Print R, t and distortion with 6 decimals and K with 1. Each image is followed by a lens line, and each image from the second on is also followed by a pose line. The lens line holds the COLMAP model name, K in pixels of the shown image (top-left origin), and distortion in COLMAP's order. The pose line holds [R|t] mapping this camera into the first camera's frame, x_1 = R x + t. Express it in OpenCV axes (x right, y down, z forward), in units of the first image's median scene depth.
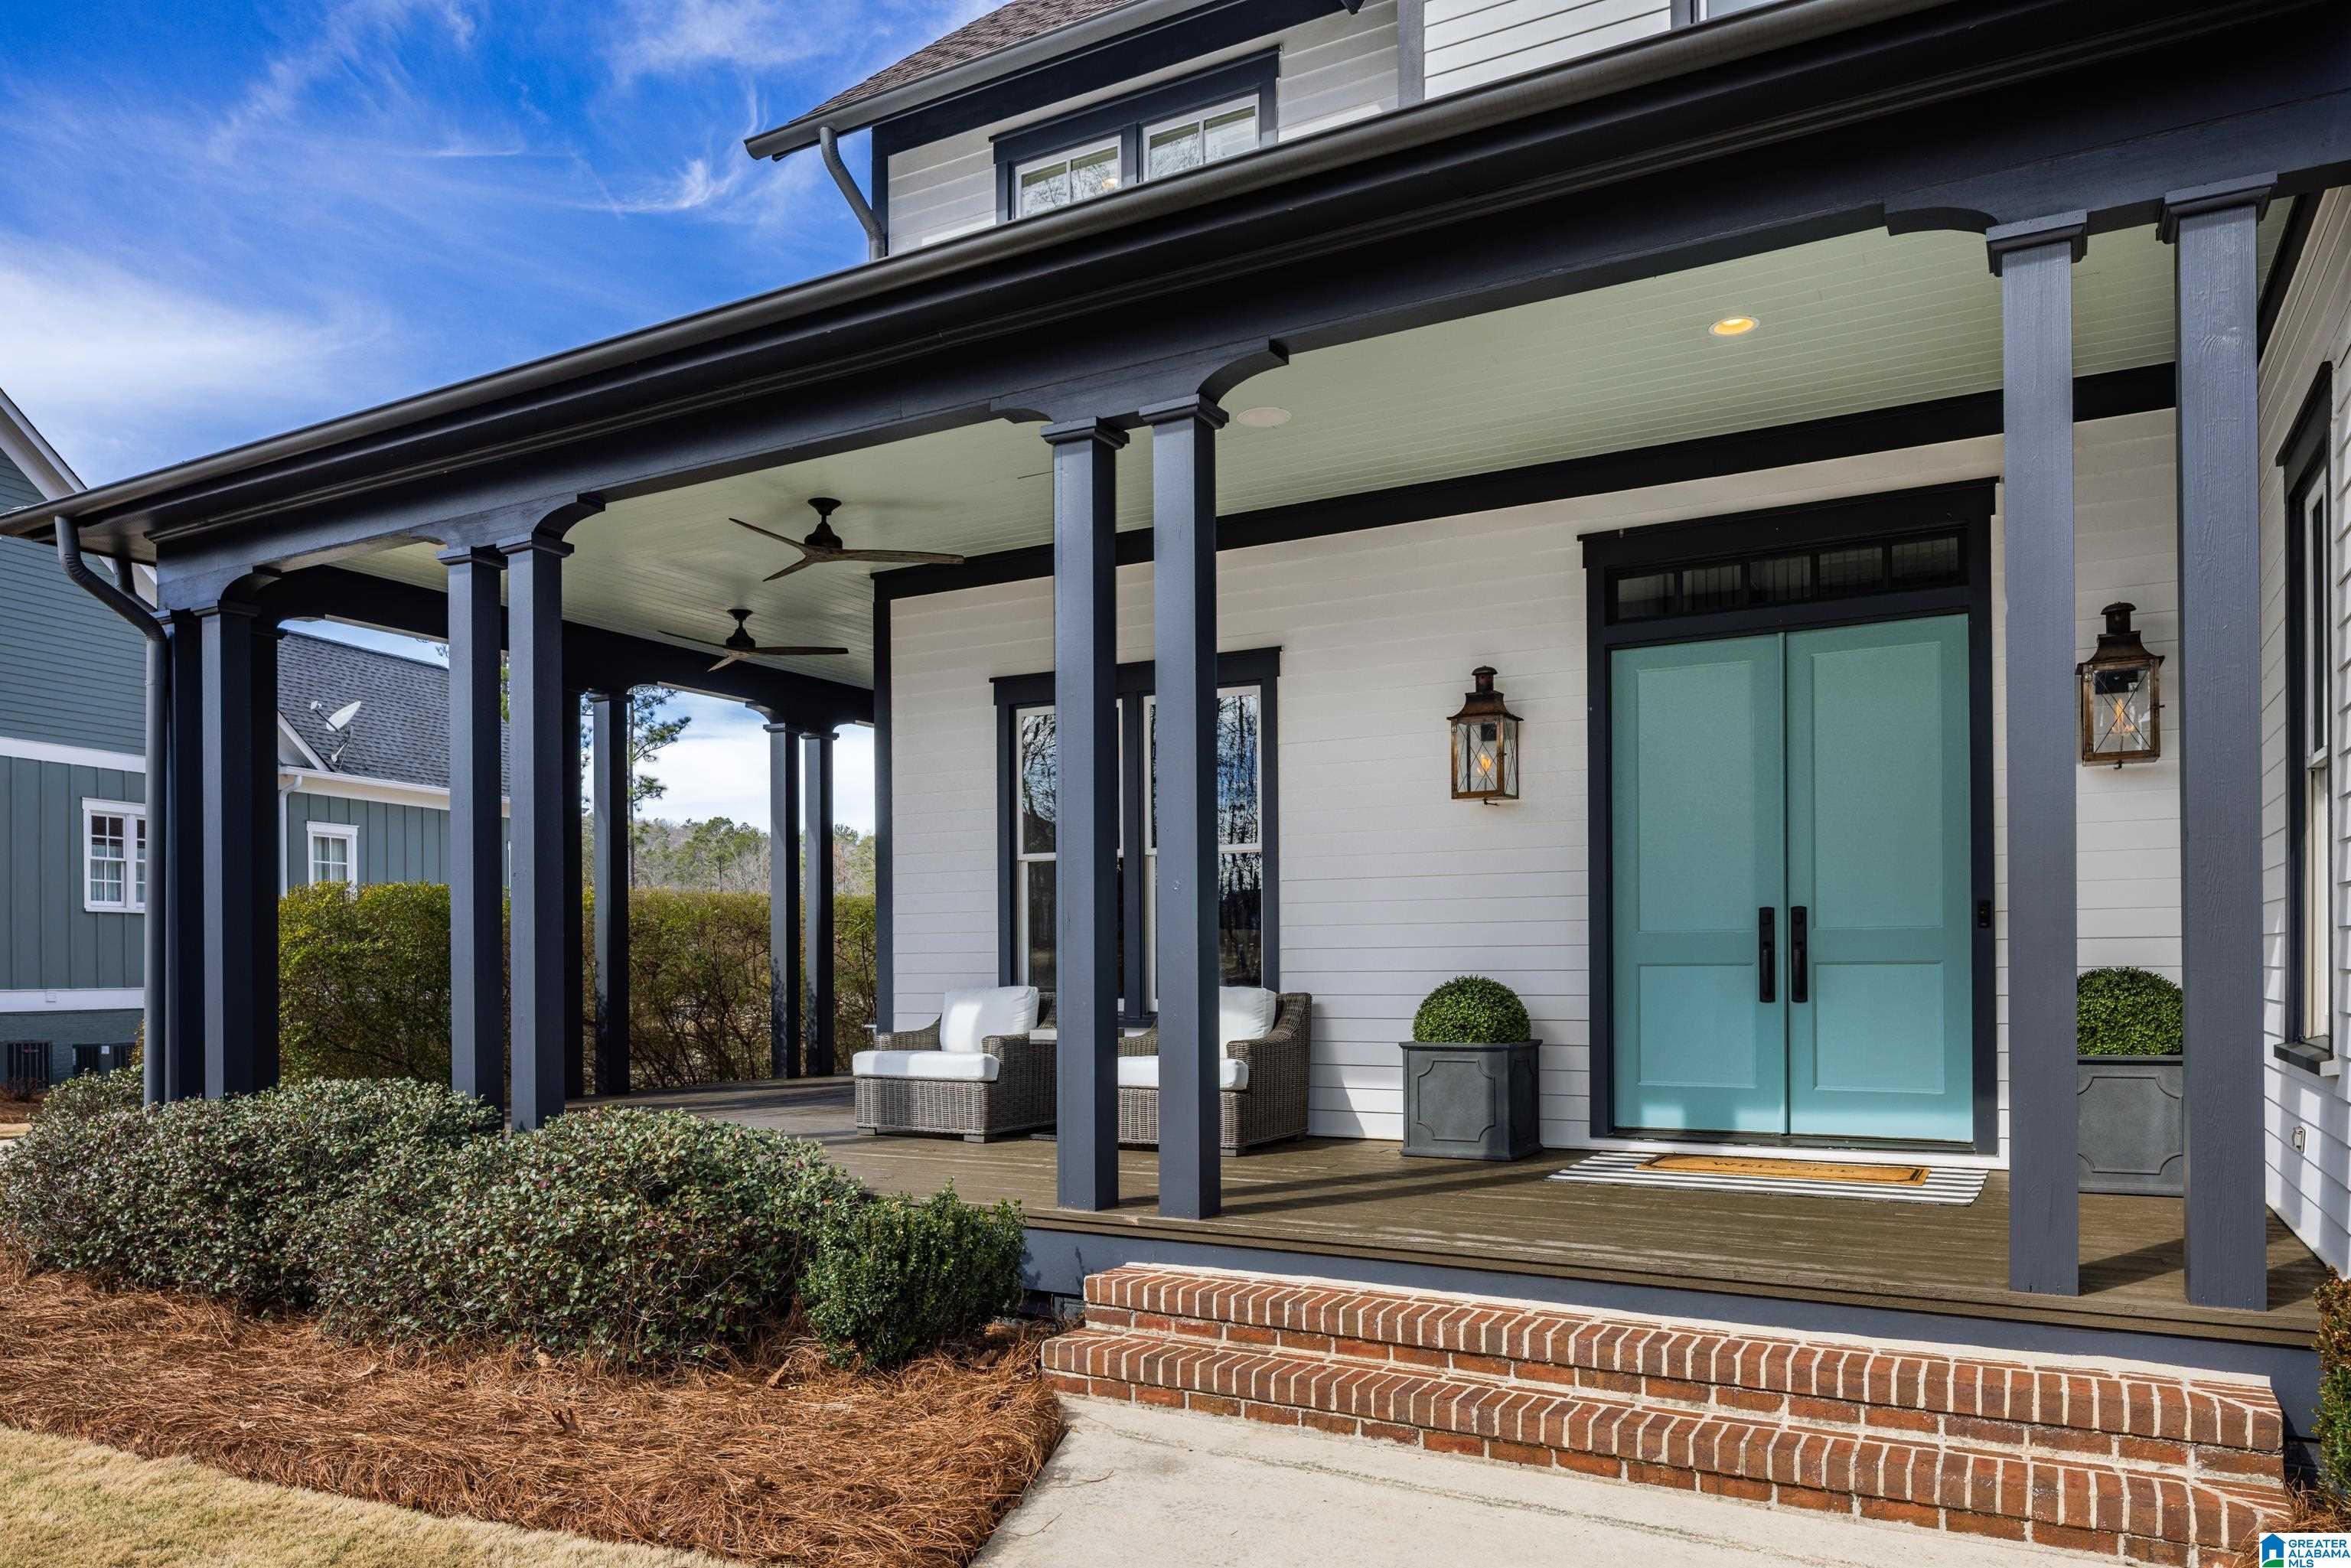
lens RADIAL K [[1581.3, 0, 1173.7], [0, 1581.3, 955.3], [0, 0, 1]] dist [-0.009592, 0.003860]
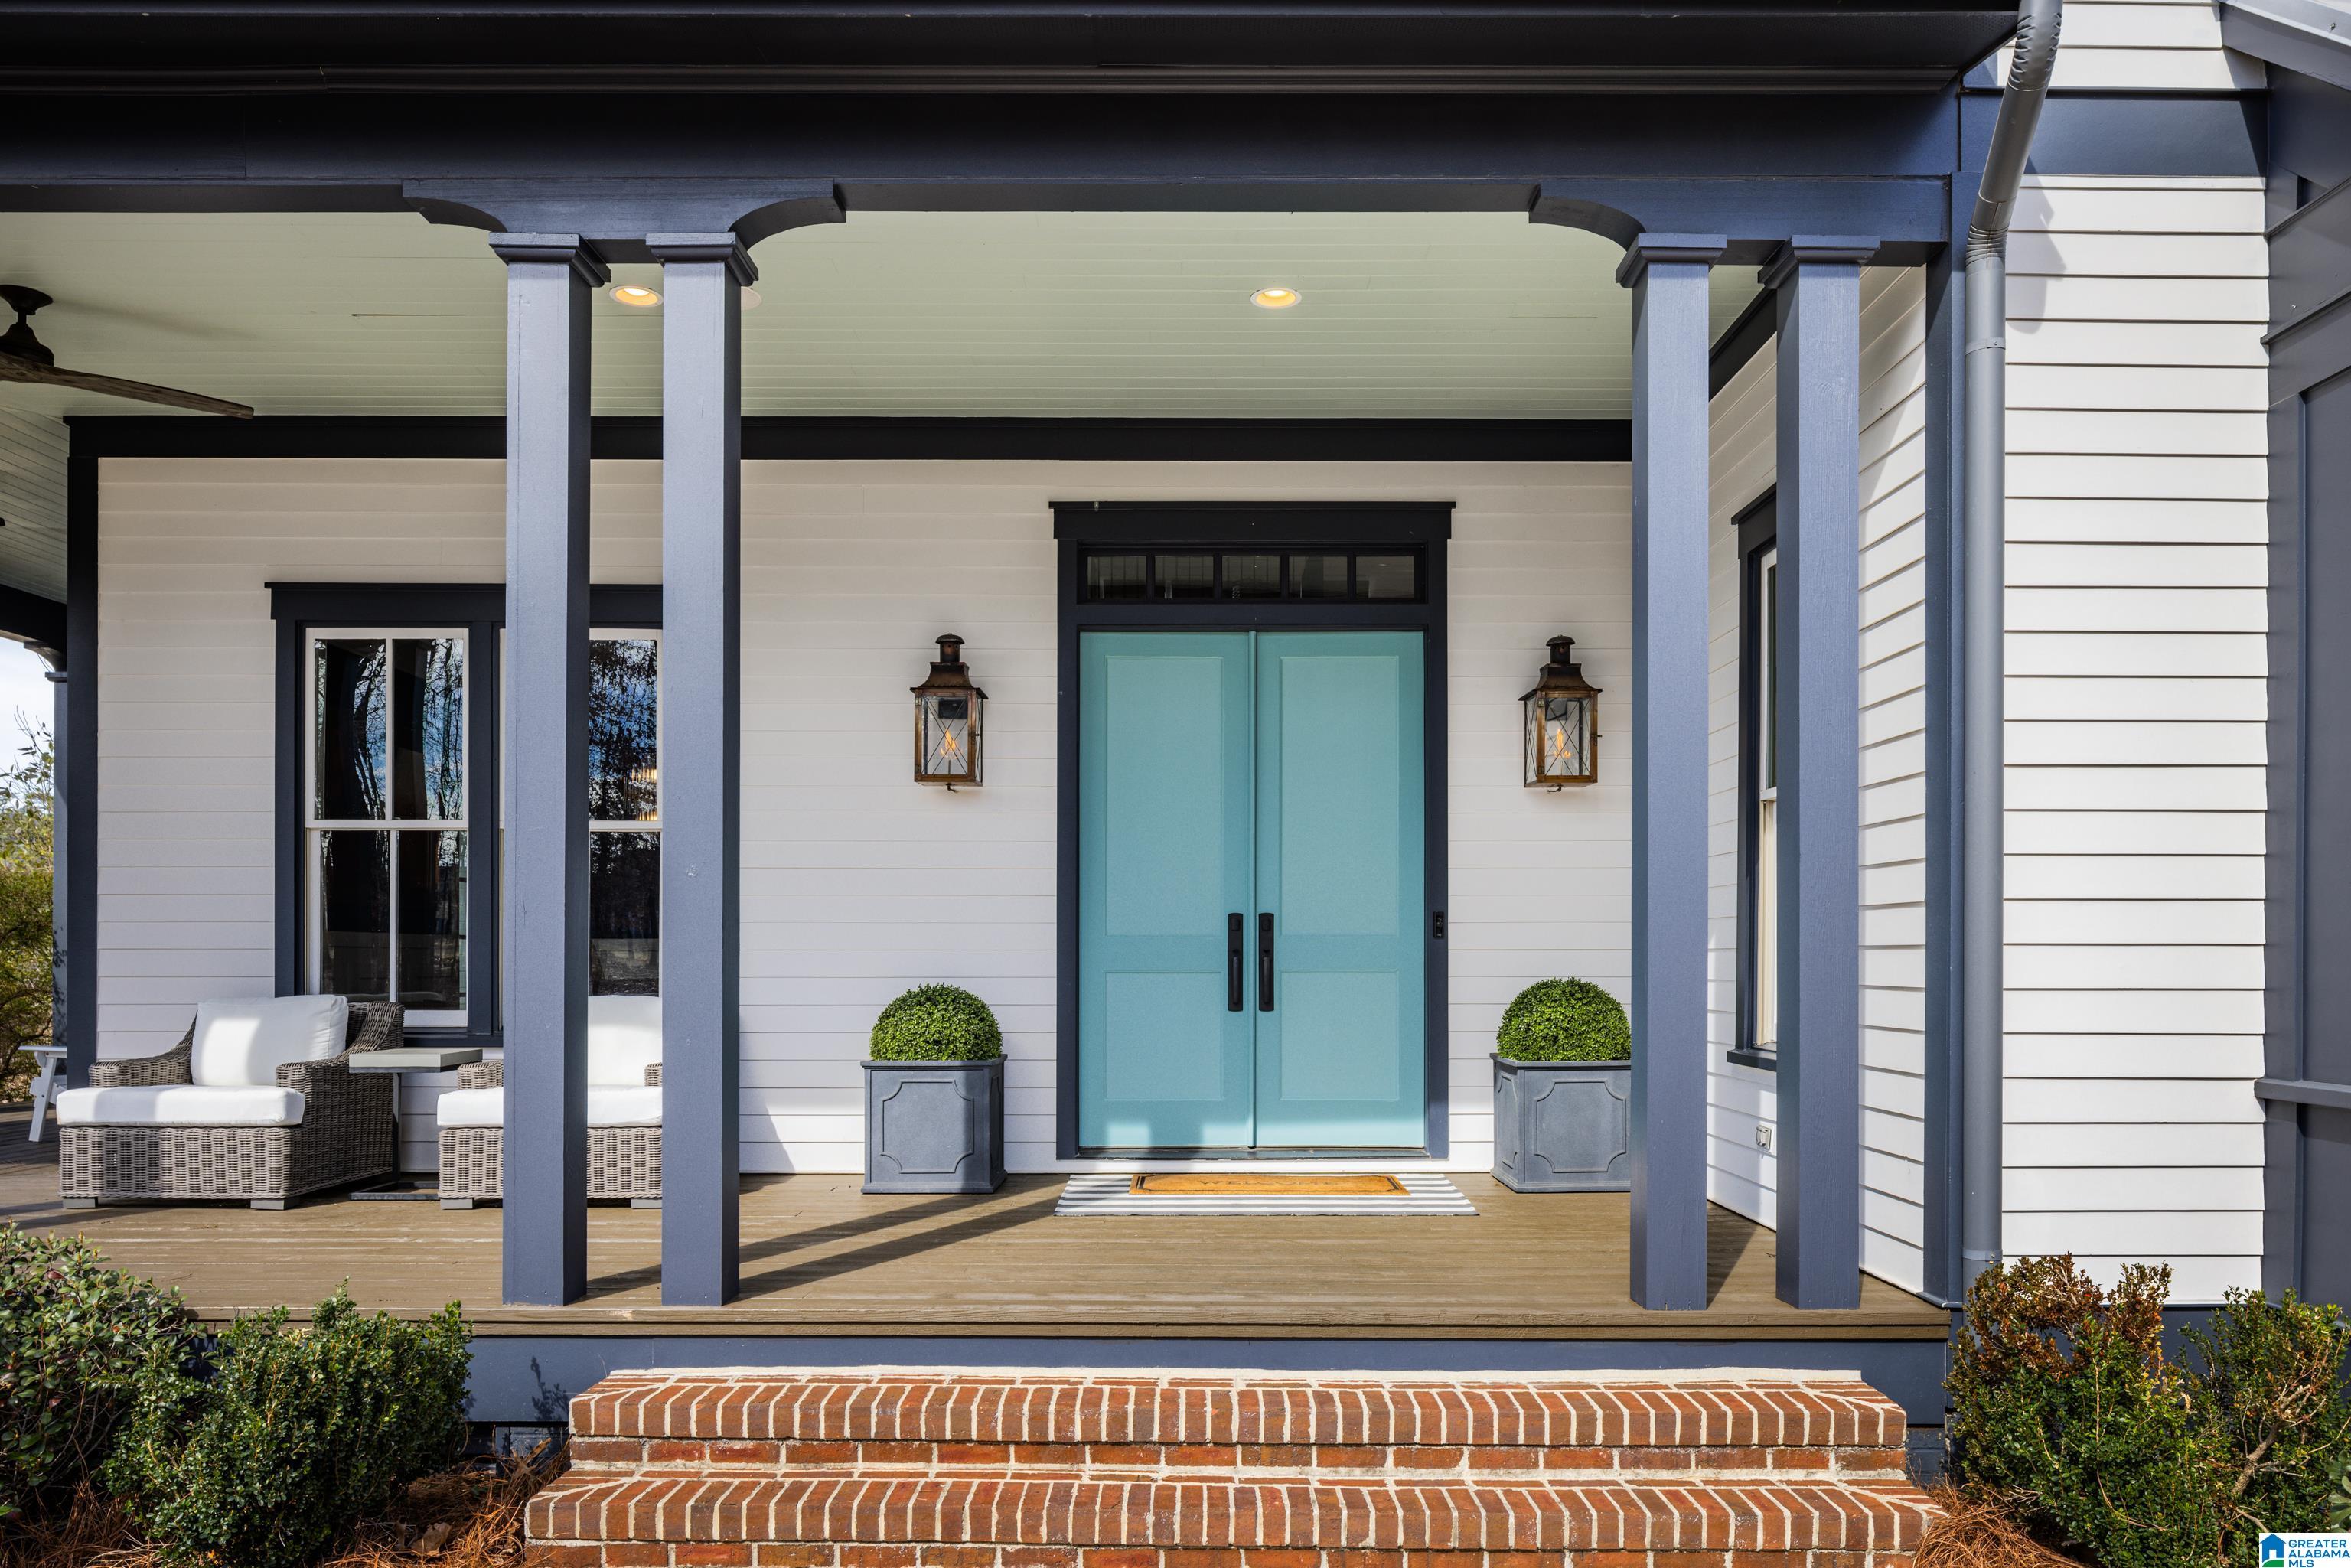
lens RADIAL K [[1581.3, 0, 1173.7], [0, 1581.3, 955.3], [0, 0, 1]] dist [-0.009592, 0.003860]
pose [[0.870361, 0.008633, 0.492338, -0.163539], [-0.010302, 0.999947, 0.000679, -0.006069], [-0.492306, -0.005663, 0.870404, 0.211698]]
